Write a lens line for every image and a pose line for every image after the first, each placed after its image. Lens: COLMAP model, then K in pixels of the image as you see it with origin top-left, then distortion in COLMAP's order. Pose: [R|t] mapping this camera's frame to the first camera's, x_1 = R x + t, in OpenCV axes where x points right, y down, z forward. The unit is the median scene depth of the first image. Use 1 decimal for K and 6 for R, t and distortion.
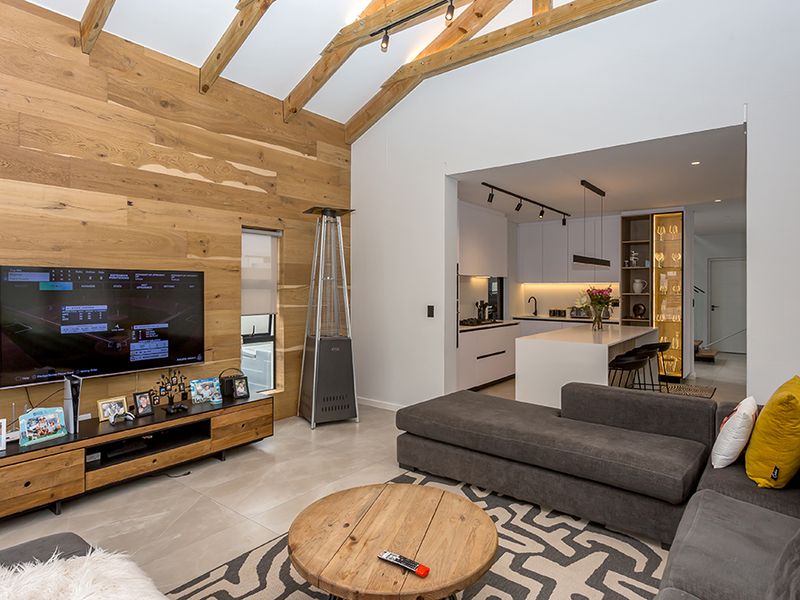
lens RADIAL K [[459.7, 0, 403.6], [0, 459.7, 287.5], [0, 0, 1]] dist [-0.003470, -0.000033]
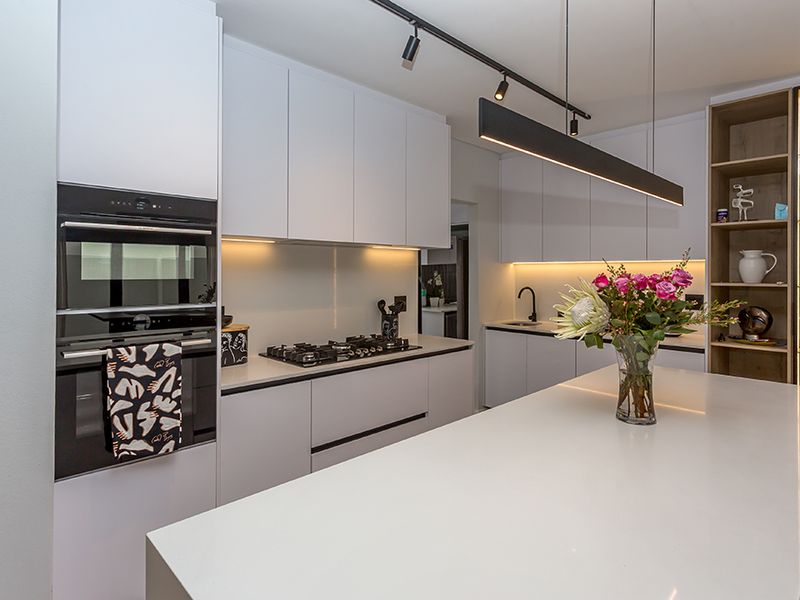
lens RADIAL K [[453.8, 0, 398.0], [0, 453.8, 268.1], [0, 0, 1]] dist [0.002857, 0.000694]
pose [[0.990694, -0.000327, -0.136111, 0.407491], [-0.000423, 0.999985, -0.005483, 0.001265], [0.136110, 0.005489, 0.990678, 0.906640]]
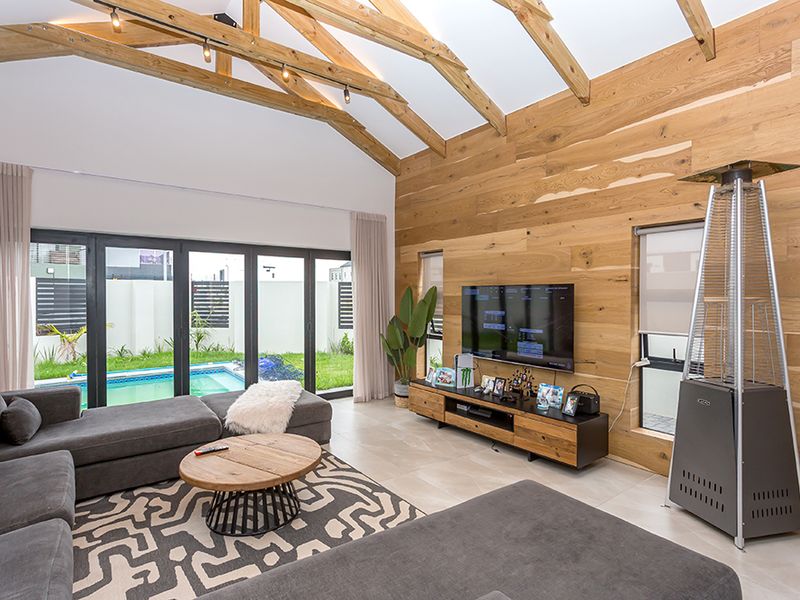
lens RADIAL K [[426.3, 0, 397.0], [0, 426.3, 296.6], [0, 0, 1]] dist [-0.000594, 0.000830]
pose [[-0.257472, 0.002001, -0.966284, 0.554201], [-0.001955, 0.999995, 0.002592, -0.007204], [0.966284, 0.002556, -0.257467, 0.820239]]
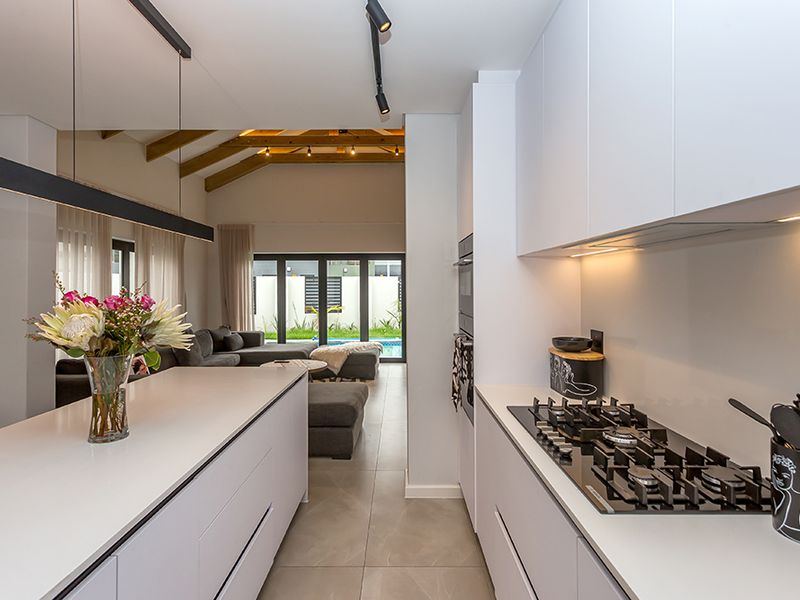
lens RADIAL K [[440.3, 0, 396.9], [0, 440.3, 275.3], [0, 0, 1]] dist [0.000612, 0.000638]
pose [[-0.783872, -0.015228, -0.620736, 0.574848], [0.005082, 0.999508, -0.030937, 0.005332], [0.620902, -0.027405, -0.783409, 1.686127]]
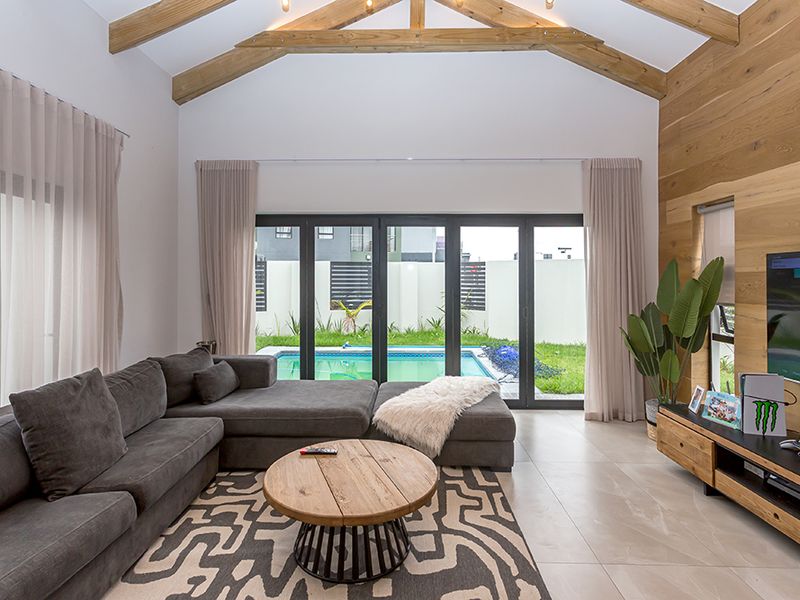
lens RADIAL K [[440.3, 0, 396.9], [0, 440.3, 275.3], [0, 0, 1]] dist [0.000612, 0.000638]
pose [[-0.800015, -0.006229, -0.599947, 0.260381], [-0.002367, 0.999971, -0.007226, 0.006384], [0.599975, -0.004361, -0.800007, 0.895116]]
